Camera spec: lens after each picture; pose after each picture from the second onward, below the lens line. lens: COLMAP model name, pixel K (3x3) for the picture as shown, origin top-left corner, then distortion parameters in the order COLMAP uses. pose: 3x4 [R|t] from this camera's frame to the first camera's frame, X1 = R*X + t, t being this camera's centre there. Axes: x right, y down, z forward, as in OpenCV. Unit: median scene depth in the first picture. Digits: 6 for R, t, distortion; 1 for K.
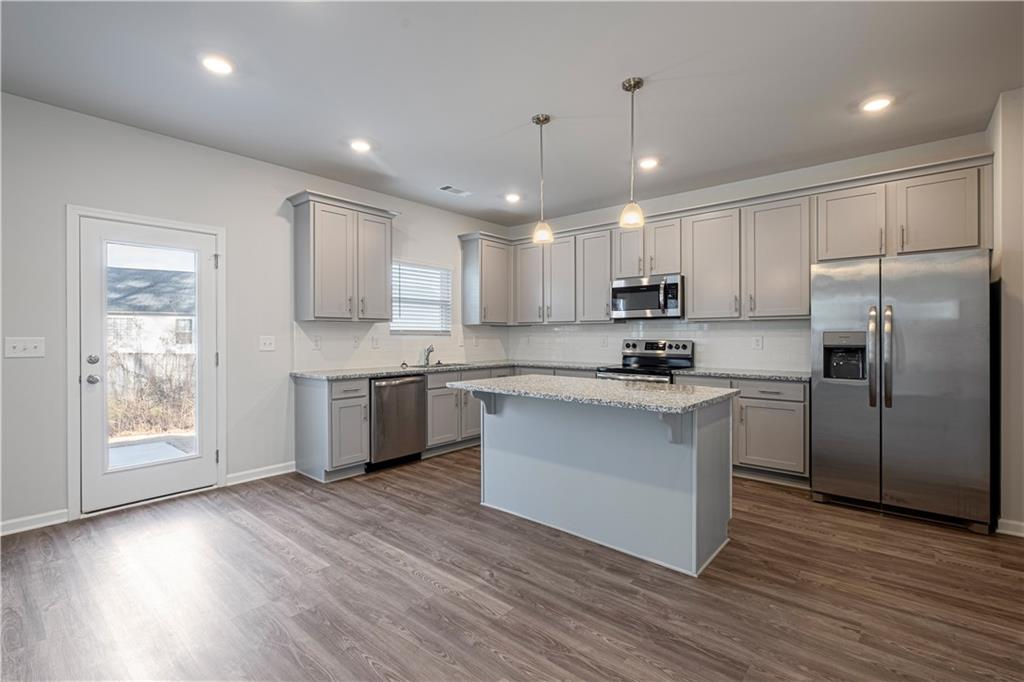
lens RADIAL K [[440.7, 0, 507.1], [0, 440.7, 335.9], [0, 0, 1]] dist [0.000734, -0.000217]
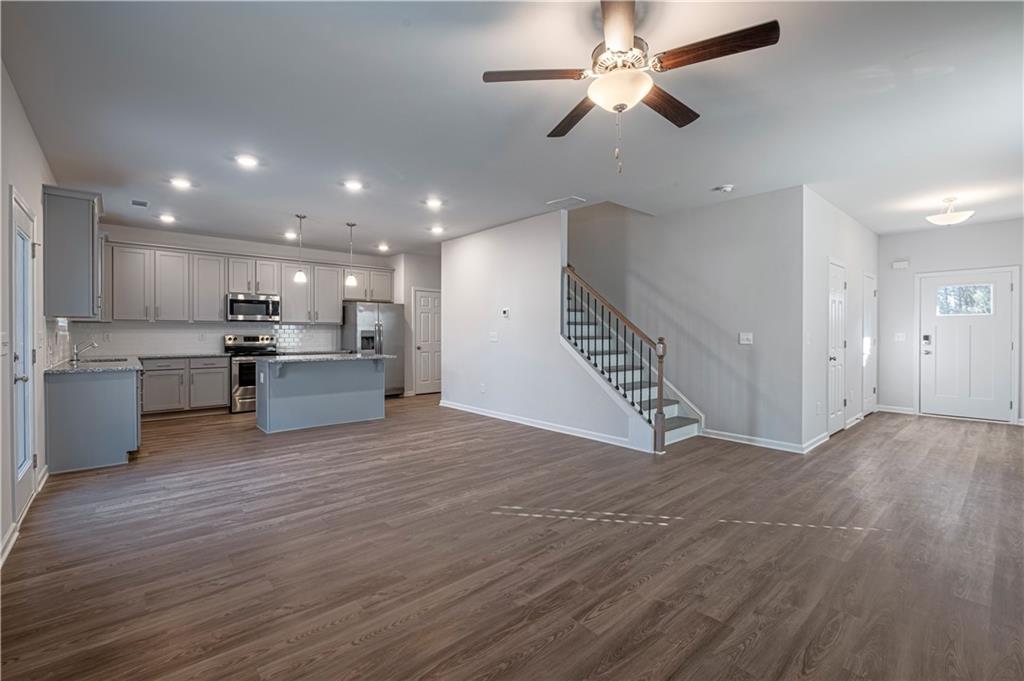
lens RADIAL K [[440.7, 0, 507.1], [0, 440.7, 335.4], [0, 0, 1]] dist [0.000734, -0.000217]
pose [[0.172889, 0.003721, 0.984934, -1.120363], [0.001438, 0.999991, -0.004030, 0.020277], [-0.984940, 0.002113, 0.172882, -0.154969]]
